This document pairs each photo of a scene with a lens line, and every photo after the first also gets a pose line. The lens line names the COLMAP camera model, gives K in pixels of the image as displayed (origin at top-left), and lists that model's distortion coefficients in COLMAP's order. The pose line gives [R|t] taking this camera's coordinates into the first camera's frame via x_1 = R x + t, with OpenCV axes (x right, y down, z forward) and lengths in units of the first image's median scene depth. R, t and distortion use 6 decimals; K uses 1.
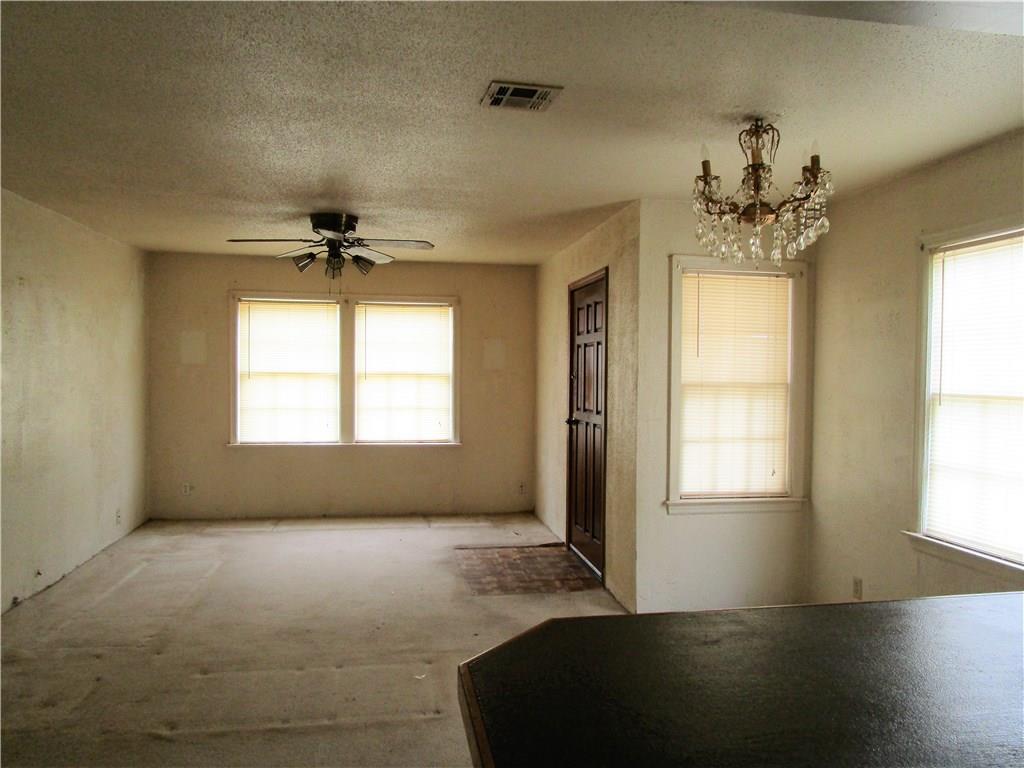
lens RADIAL K [[787.8, 0, 516.5], [0, 787.8, 378.4], [0, 0, 1]] dist [-0.024733, 0.015499]
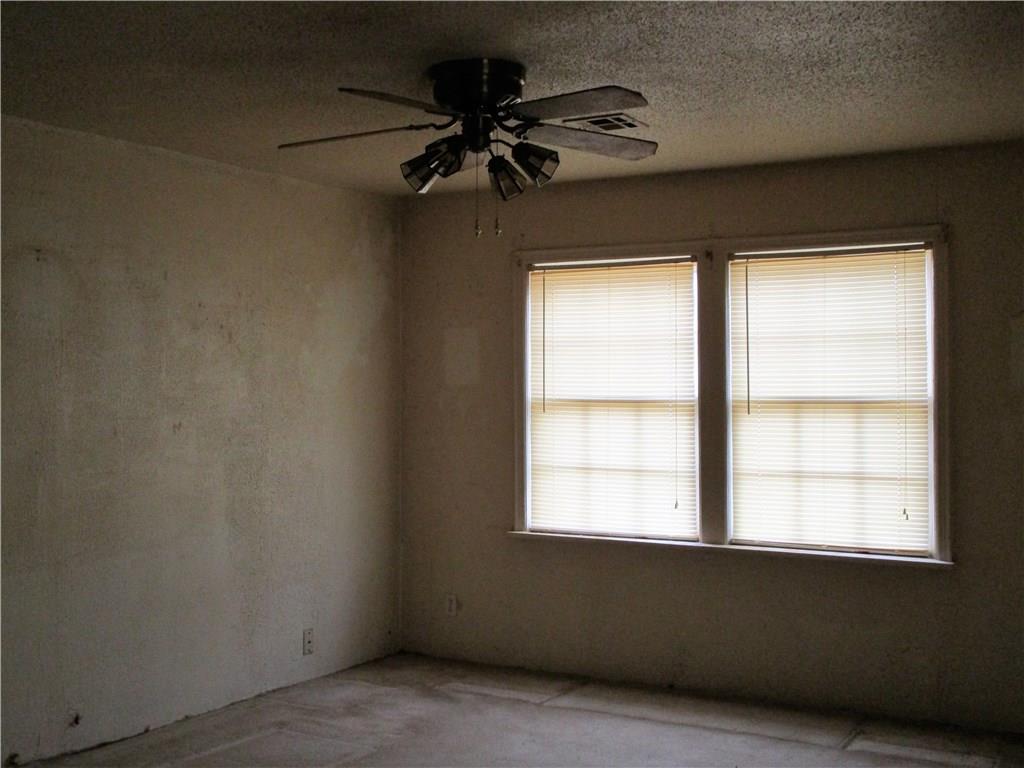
lens RADIAL K [[1262.0, 0, 511.3], [0, 1262.0, 381.5], [0, 0, 1]] dist [-0.055784, 0.000000]
pose [[0.747204, -0.017133, -0.664374, 0.221633], [-0.003191, 0.999564, -0.029365, 0.005009], [0.664587, 0.024062, 0.746823, 0.342549]]
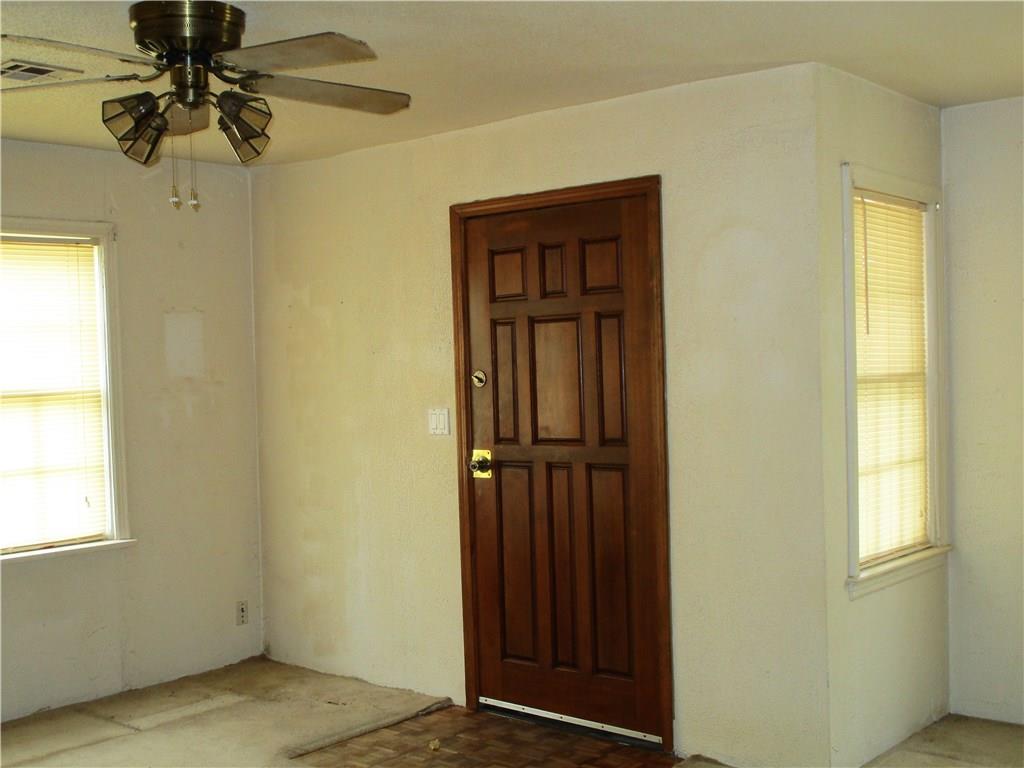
lens RADIAL K [[1262.0, 0, 516.6], [0, 1262.0, 386.8], [0, 0, 1]] dist [-0.055784, 0.000000]
pose [[0.750801, -0.043411, 0.659100, -0.411911], [0.044279, 0.998901, 0.015351, -0.009229], [-0.659043, 0.017659, 0.751898, 0.307202]]
